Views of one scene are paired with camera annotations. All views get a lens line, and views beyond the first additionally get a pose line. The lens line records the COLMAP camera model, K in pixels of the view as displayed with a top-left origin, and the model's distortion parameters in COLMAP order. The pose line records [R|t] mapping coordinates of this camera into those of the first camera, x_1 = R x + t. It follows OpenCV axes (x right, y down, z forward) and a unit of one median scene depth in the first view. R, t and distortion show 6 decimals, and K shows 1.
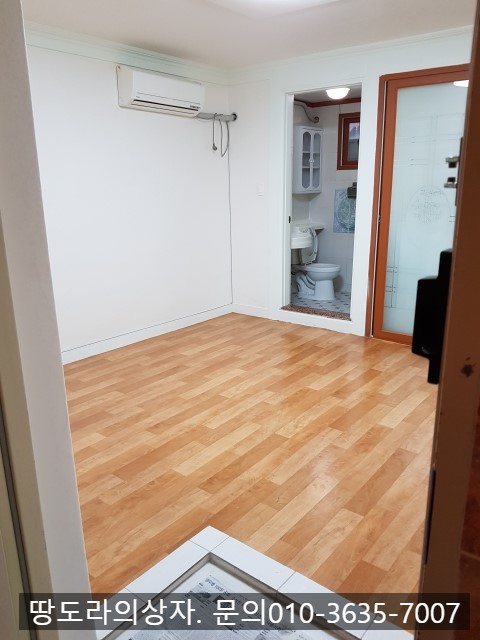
lens RADIAL K [[501.8, 0, 237.3], [0, 501.8, 321.6], [0, 0, 1]] dist [0.036853, -0.010357]
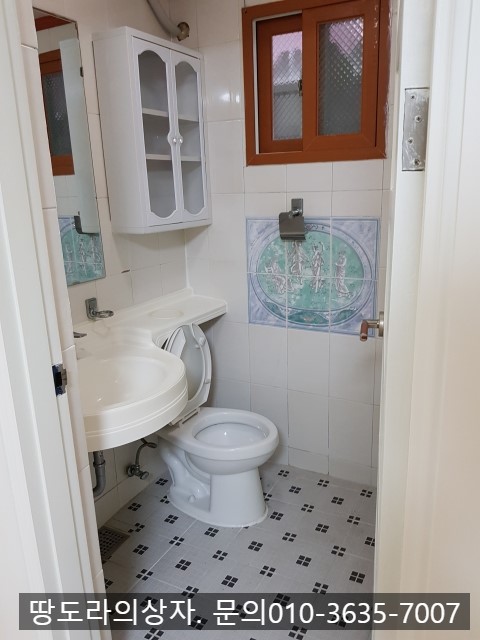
lens RADIAL K [[501.8, 0, 243.9], [0, 501.8, 319.3], [0, 0, 1]] dist [0.036853, -0.010357]
pose [[0.981283, -0.065660, 0.181033, 0.122565], [0.068735, 0.997577, -0.010756, -0.186760], [-0.179889, 0.022998, 0.983418, 0.647307]]
